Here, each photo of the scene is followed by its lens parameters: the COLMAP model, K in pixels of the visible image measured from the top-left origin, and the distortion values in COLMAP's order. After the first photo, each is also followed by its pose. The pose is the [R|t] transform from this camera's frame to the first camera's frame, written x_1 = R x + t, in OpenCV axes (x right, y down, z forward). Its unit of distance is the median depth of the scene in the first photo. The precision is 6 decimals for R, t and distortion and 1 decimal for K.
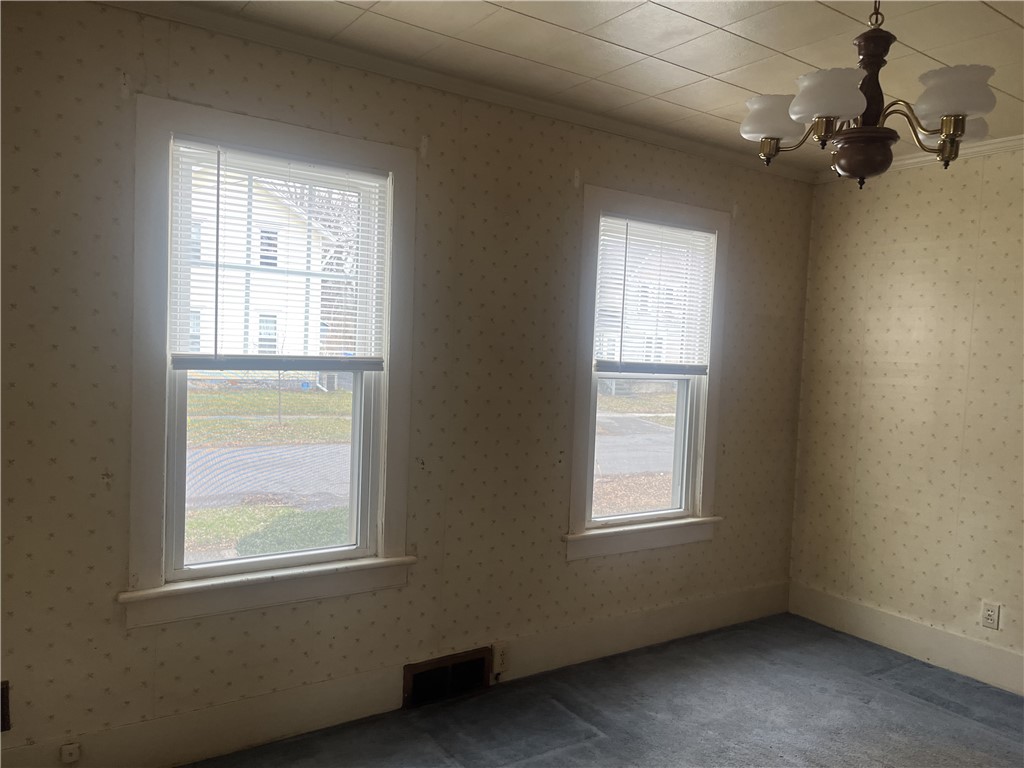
lens RADIAL K [[771.1, 0, 515.9], [0, 771.1, 383.3], [0, 0, 1]] dist [0.041916, -0.049351]
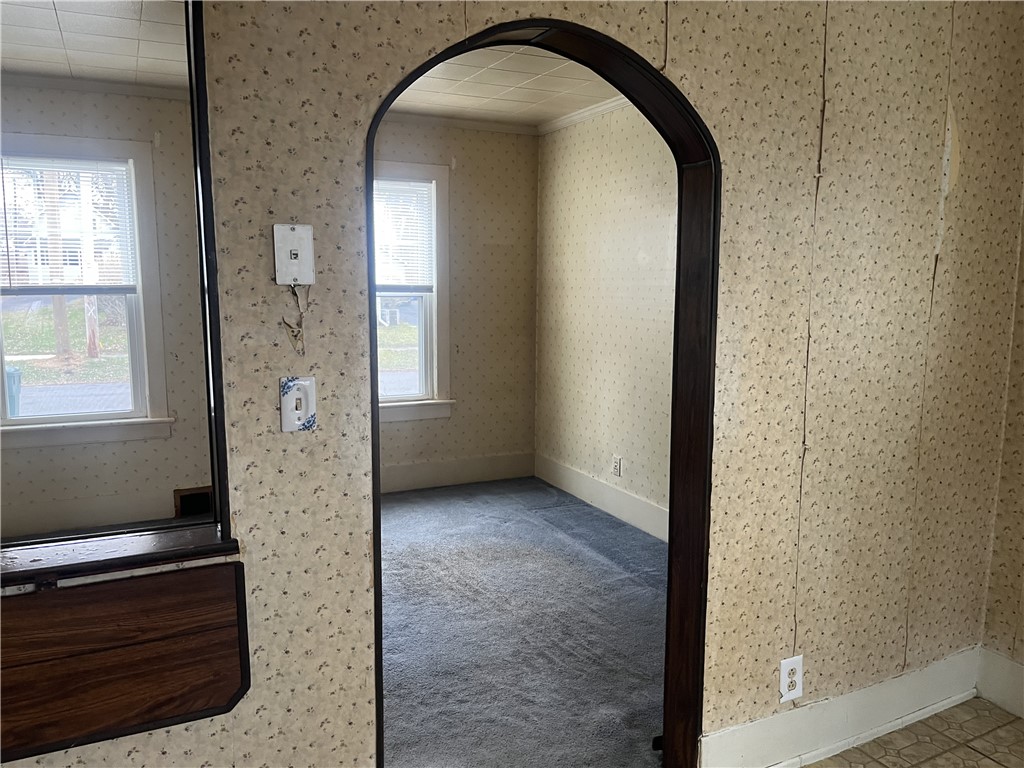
lens RADIAL K [[771.1, 0, 503.9], [0, 771.1, 386.7], [0, 0, 1]] dist [0.041916, -0.049351]
pose [[0.987472, -0.012604, -0.157292, 0.634098], [0.026750, 0.995748, 0.088145, 0.040449], [0.155512, -0.091248, 0.983611, -0.325947]]
